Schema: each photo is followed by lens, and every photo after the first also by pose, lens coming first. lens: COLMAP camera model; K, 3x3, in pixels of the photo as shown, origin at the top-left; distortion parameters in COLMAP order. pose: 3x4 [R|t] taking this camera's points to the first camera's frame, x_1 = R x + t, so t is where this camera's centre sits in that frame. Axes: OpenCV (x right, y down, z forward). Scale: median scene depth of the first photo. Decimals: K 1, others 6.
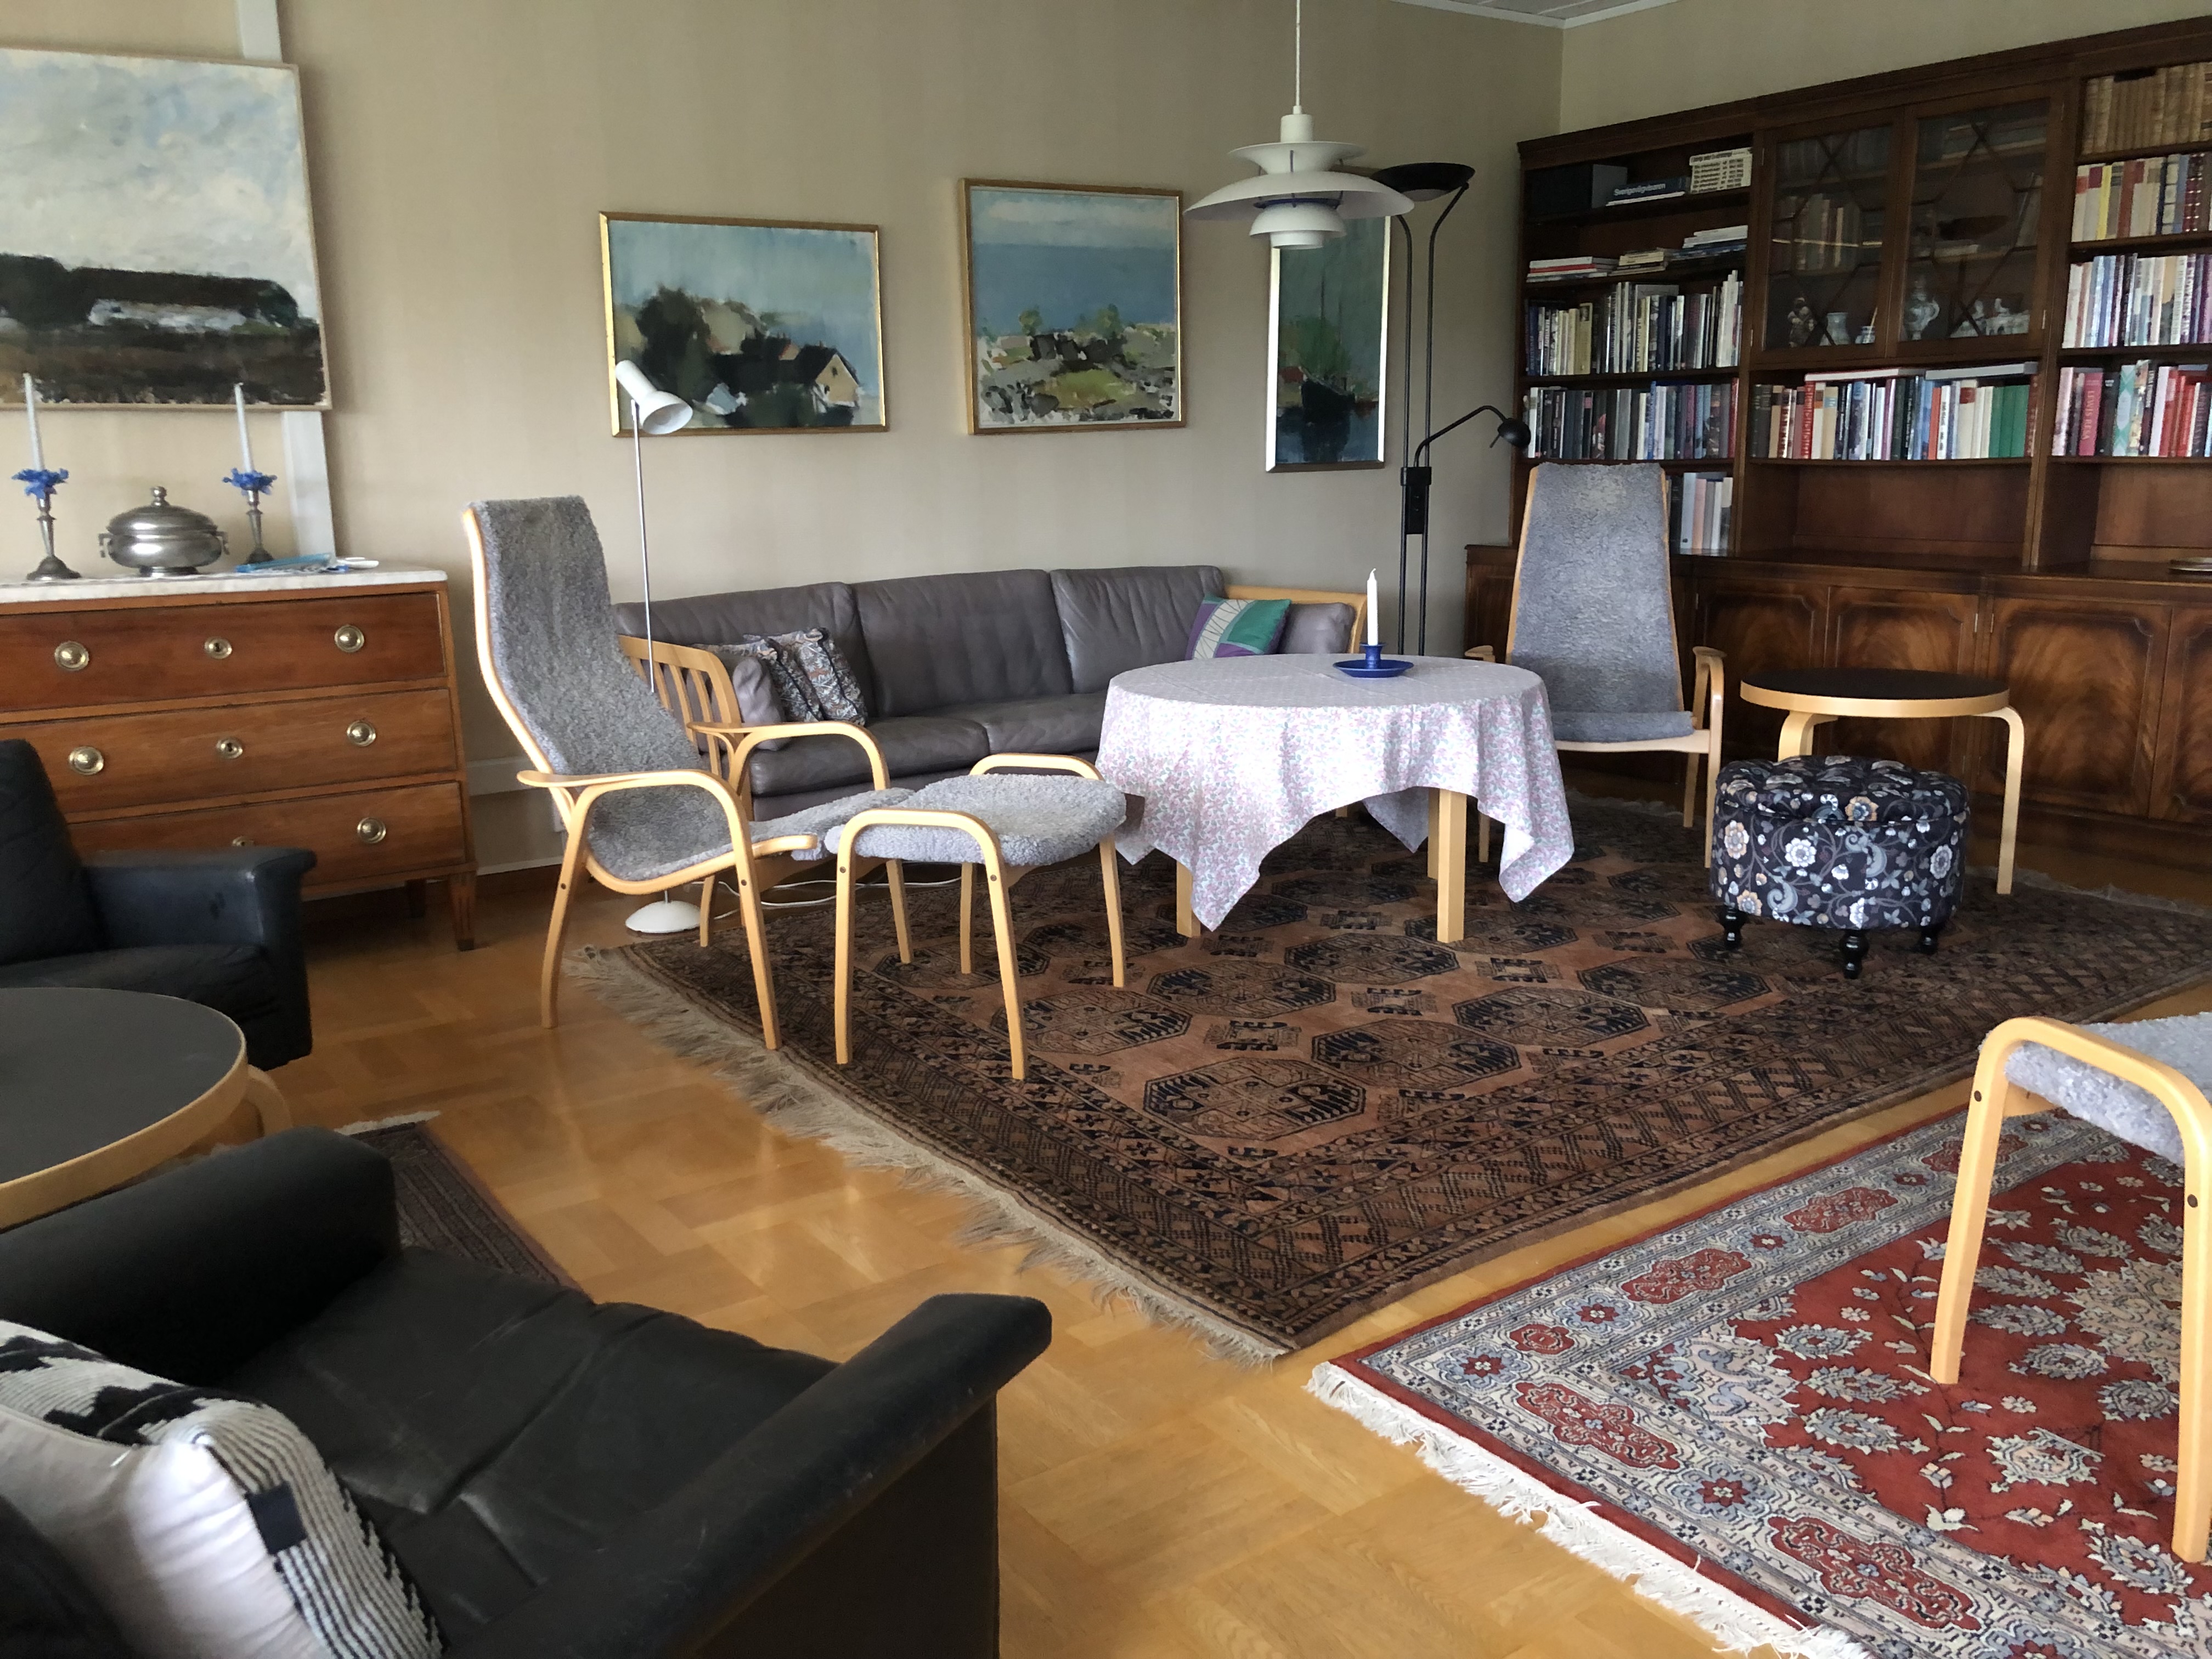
lens RADIAL K [[1822.1, 0, 1060.4], [0, 1822.1, 868.0], [0, 0, 1]] dist [0.005381, 0.000867]
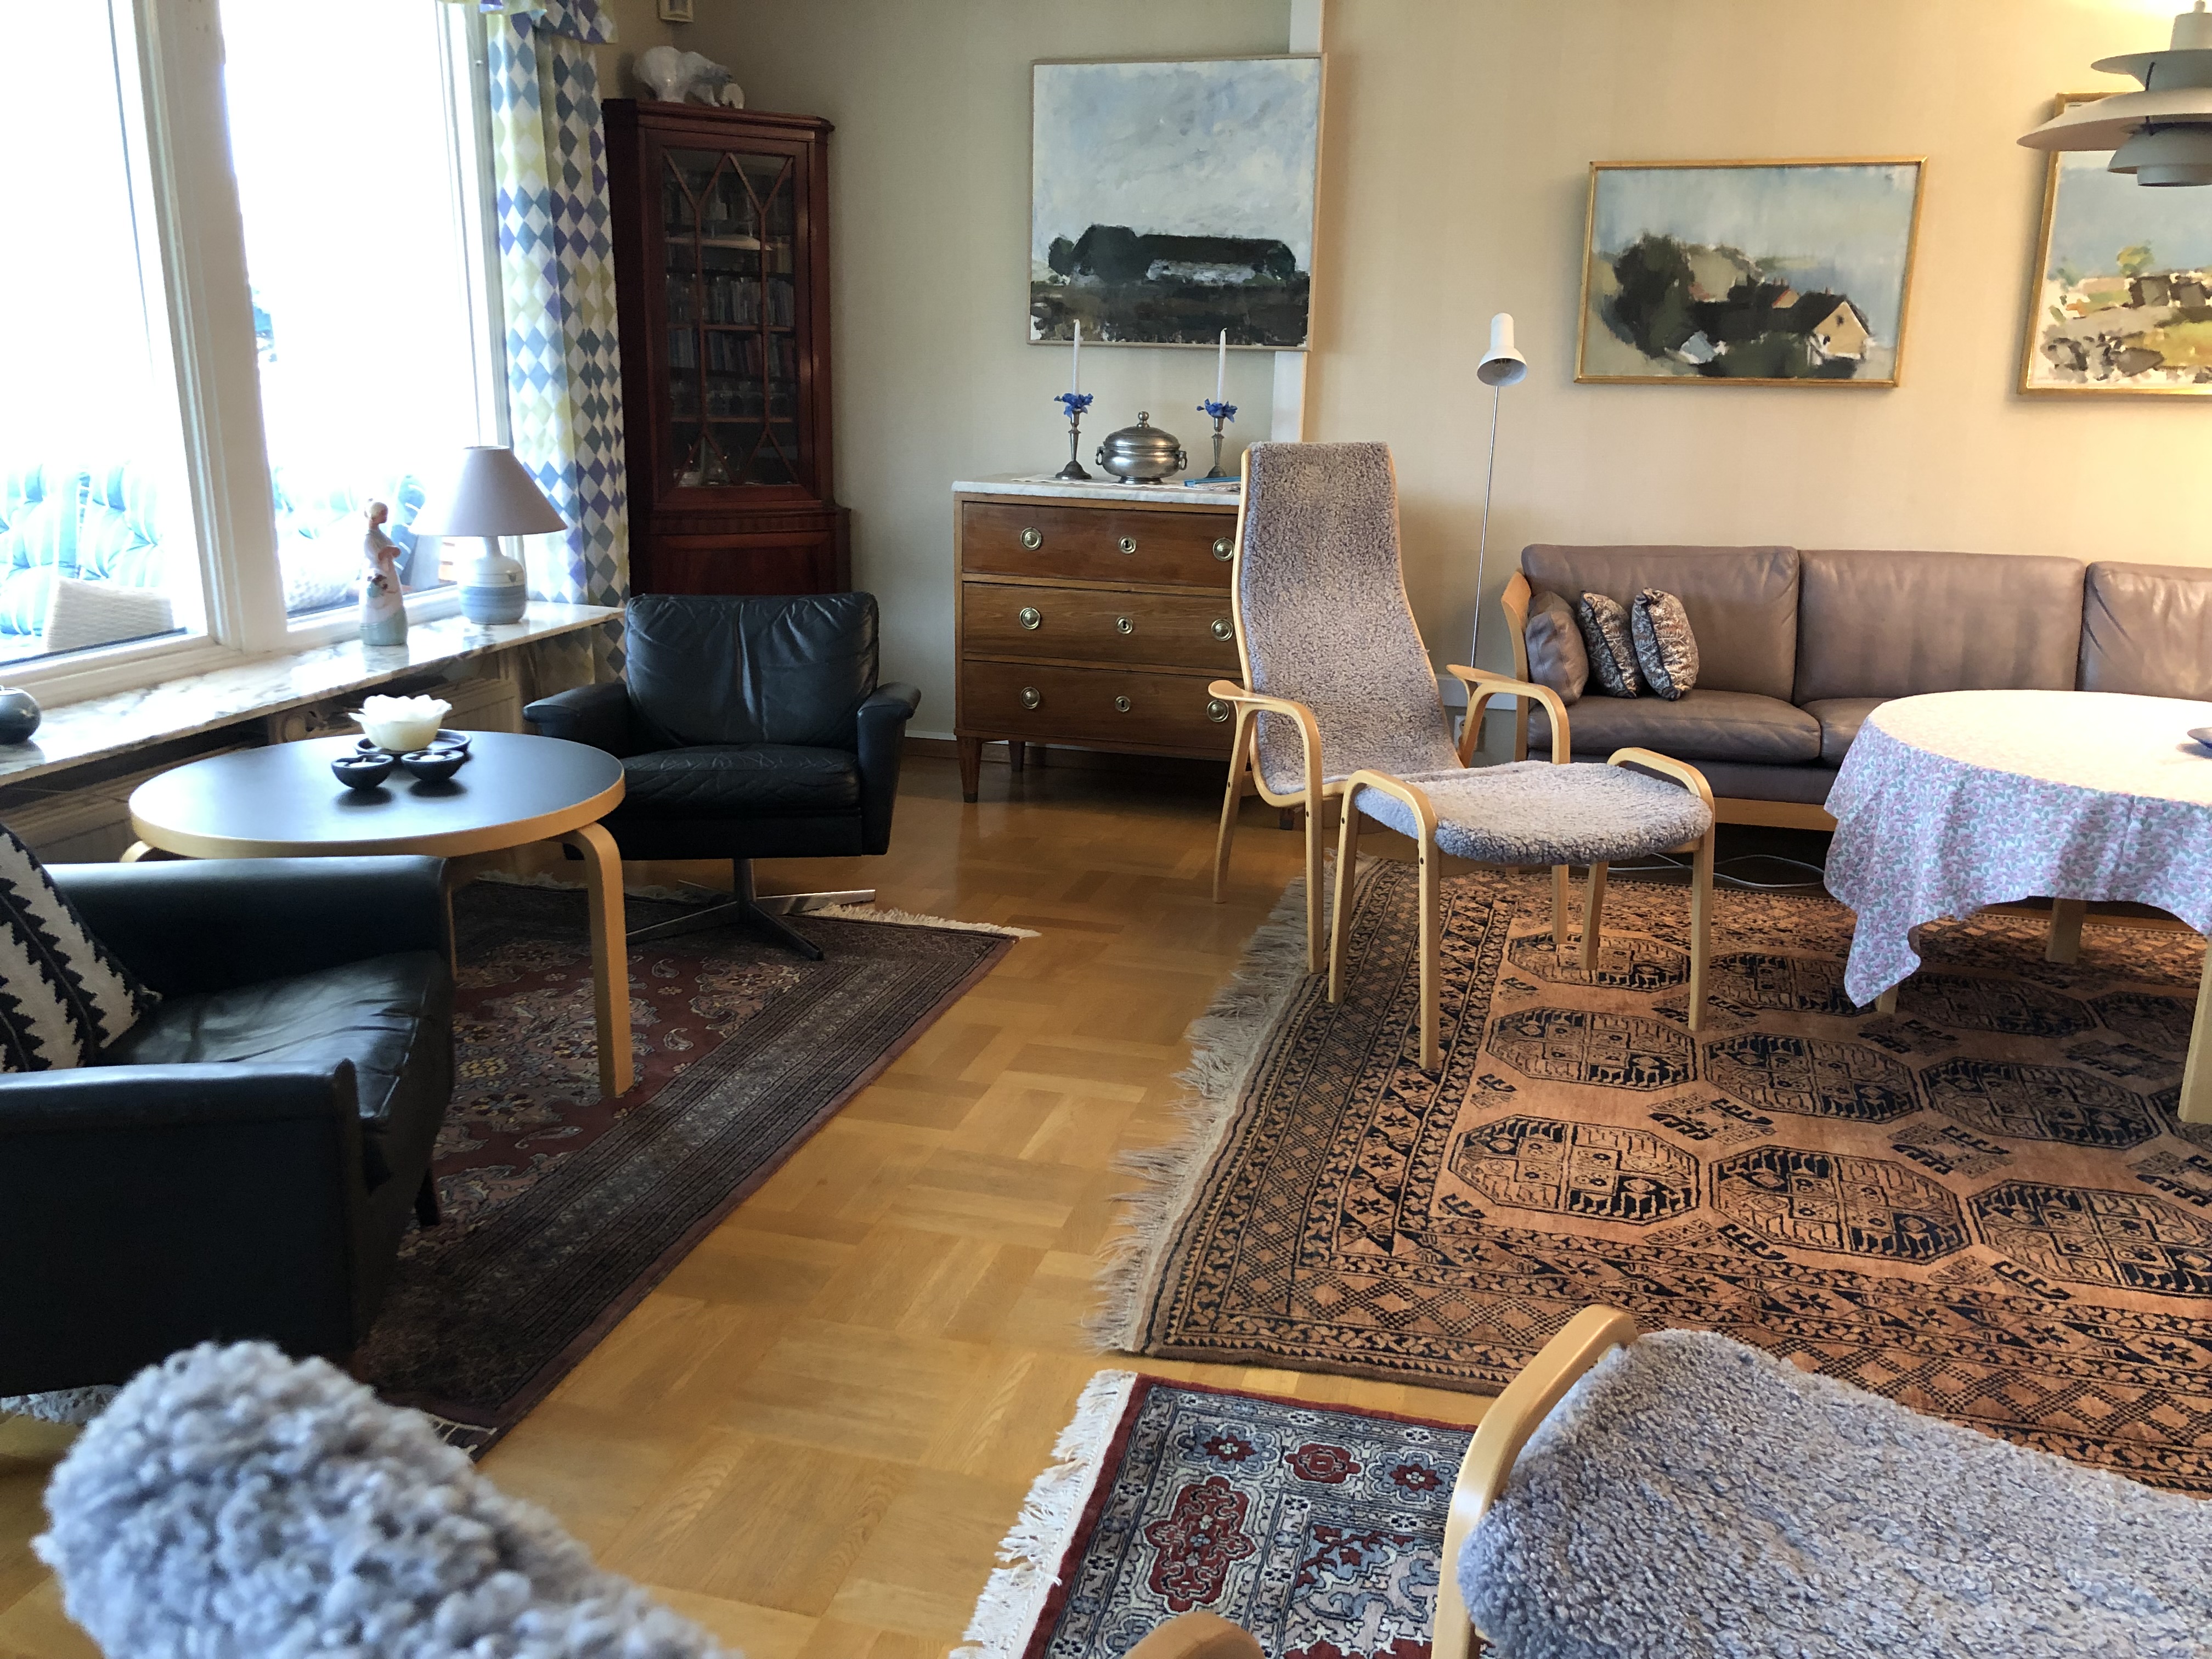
lens RADIAL K [[1823.7, 0, 1103.4], [0, 1823.7, 799.2], [0, 0, 1]] dist [0.010491, 0.008916]
pose [[0.639600, 0.213582, -0.738441, 0.448221], [-0.201163, 0.973655, 0.107377, -0.077110], [0.741920, 0.079869, 0.665714, 0.166460]]
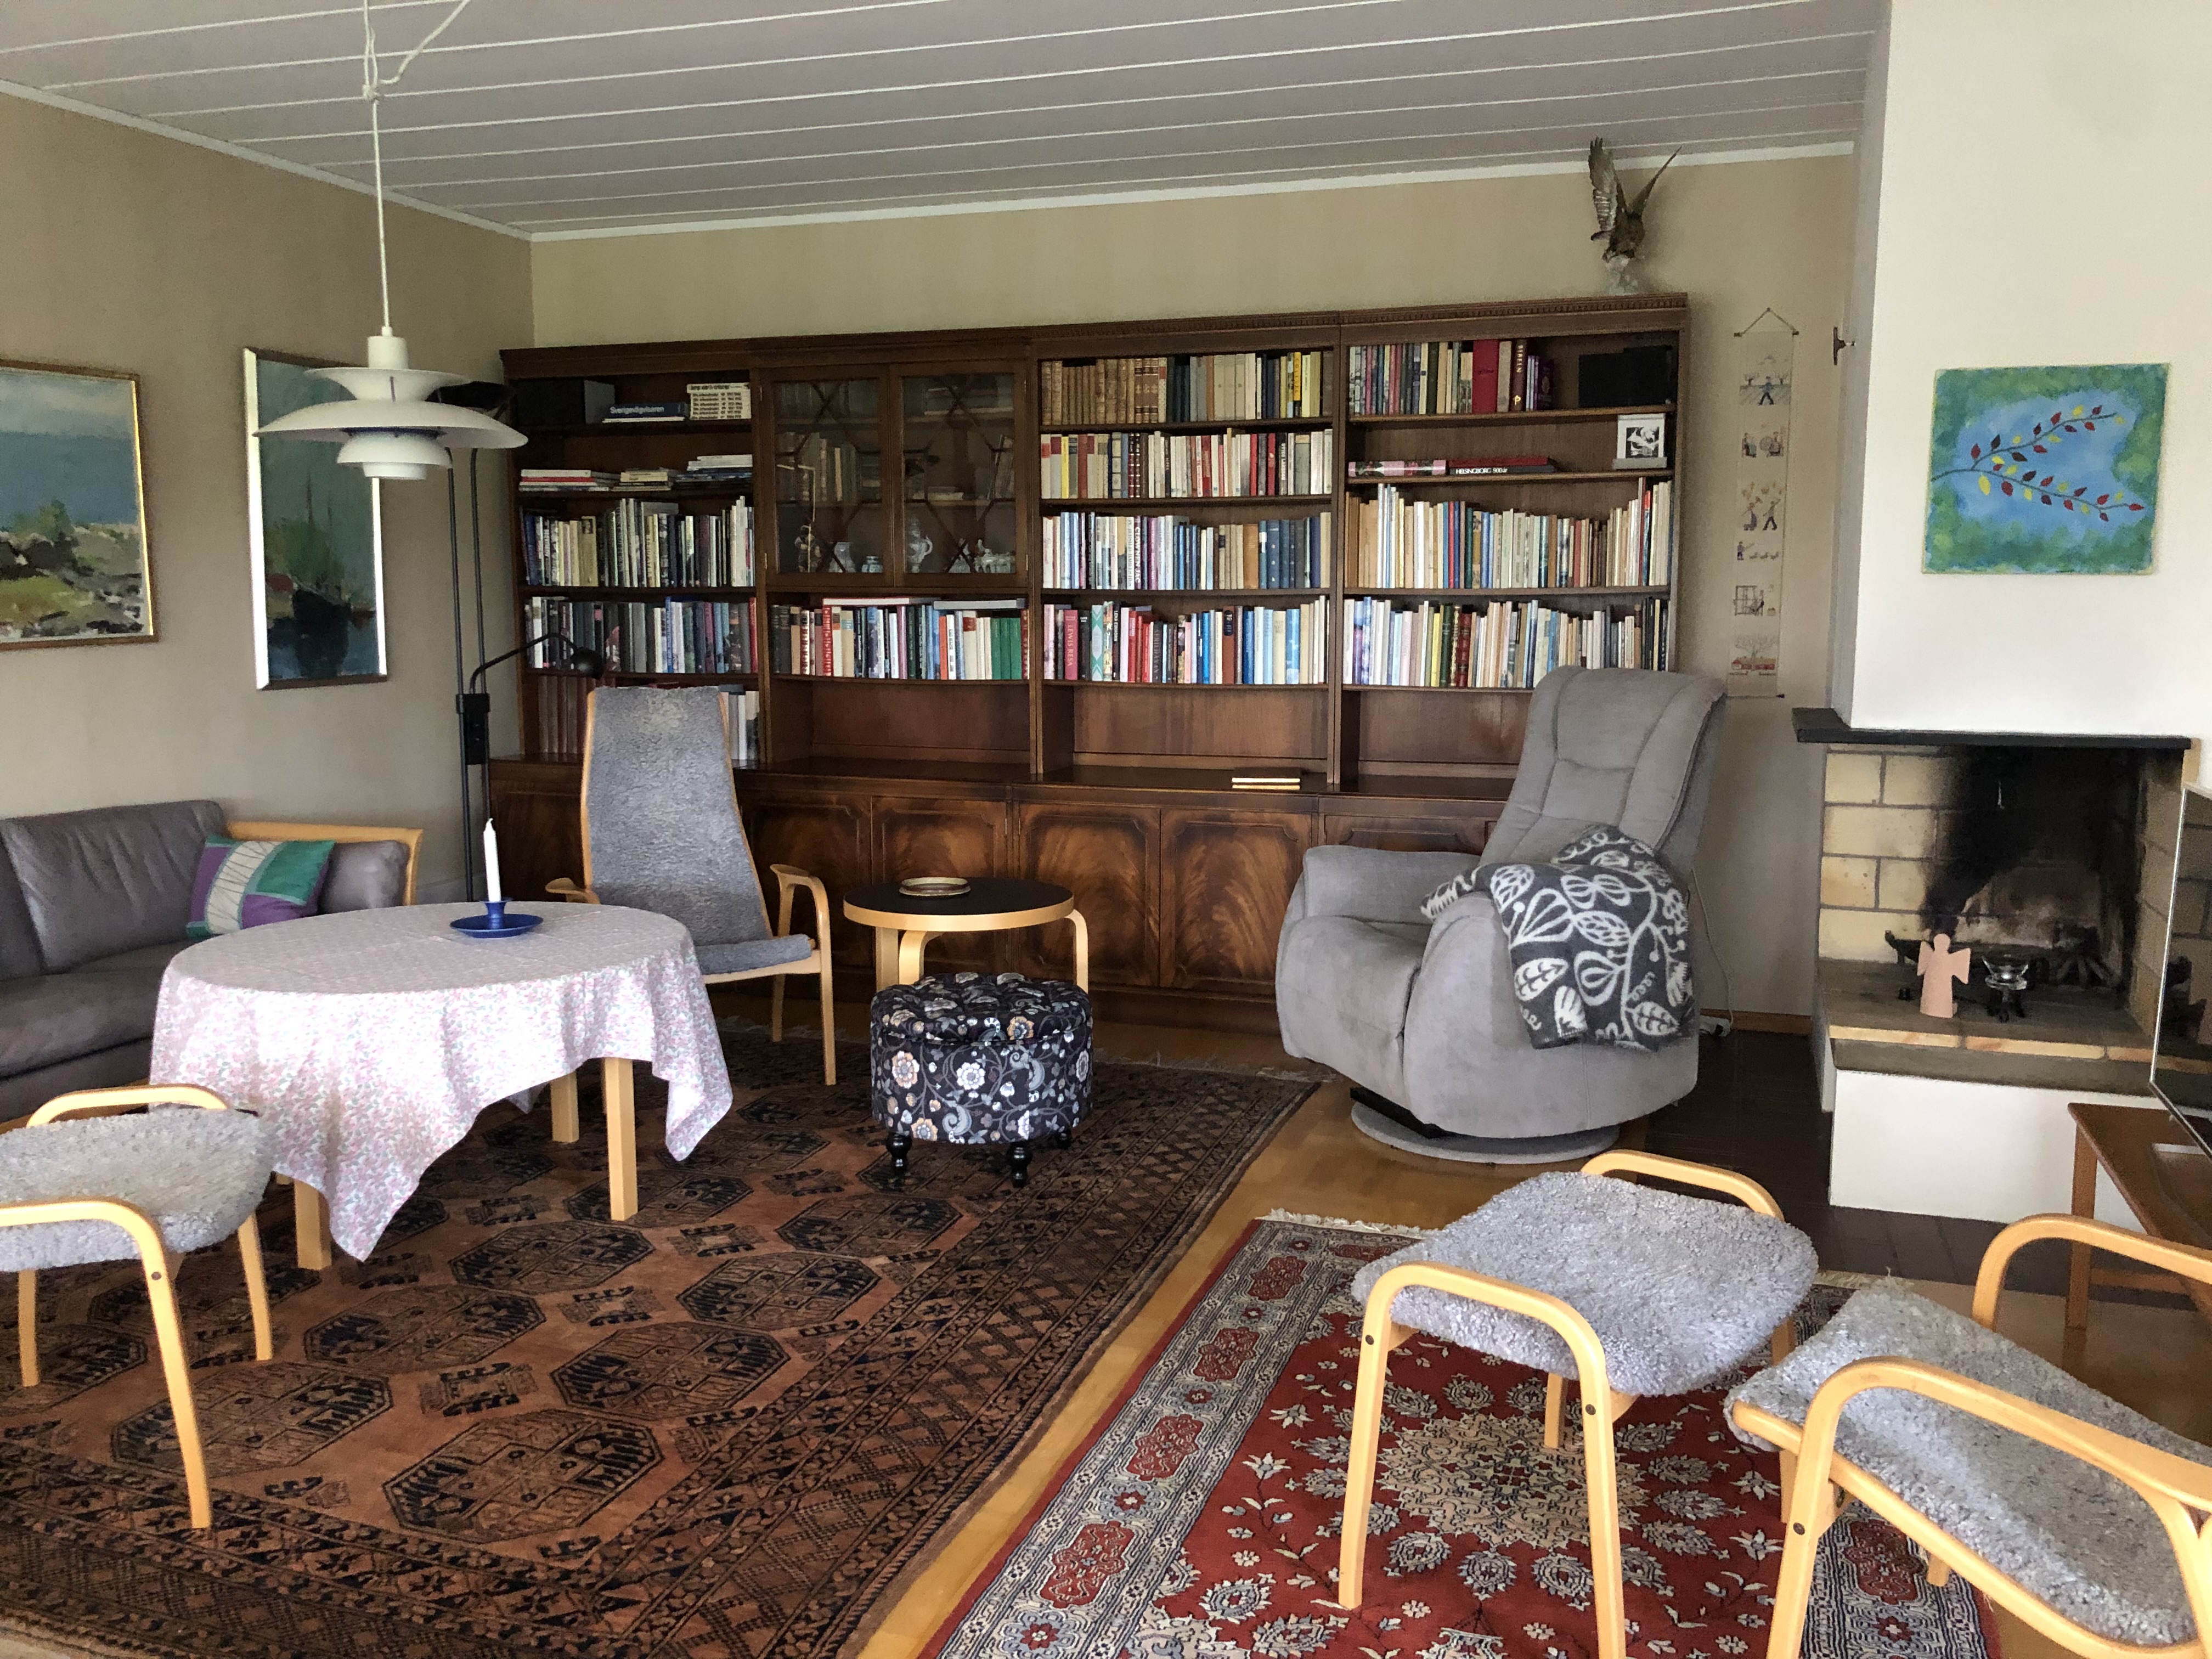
lens RADIAL K [[1841.2, 0, 1110.7], [0, 1841.2, 812.3], [0, 0, 1]] dist [0.042302, -0.047179]
pose [[0.798027, -0.056205, 0.599995, -0.138524], [0.123611, 0.989737, -0.071696, -0.064683], [-0.589808, 0.131382, 0.796784, 0.083431]]
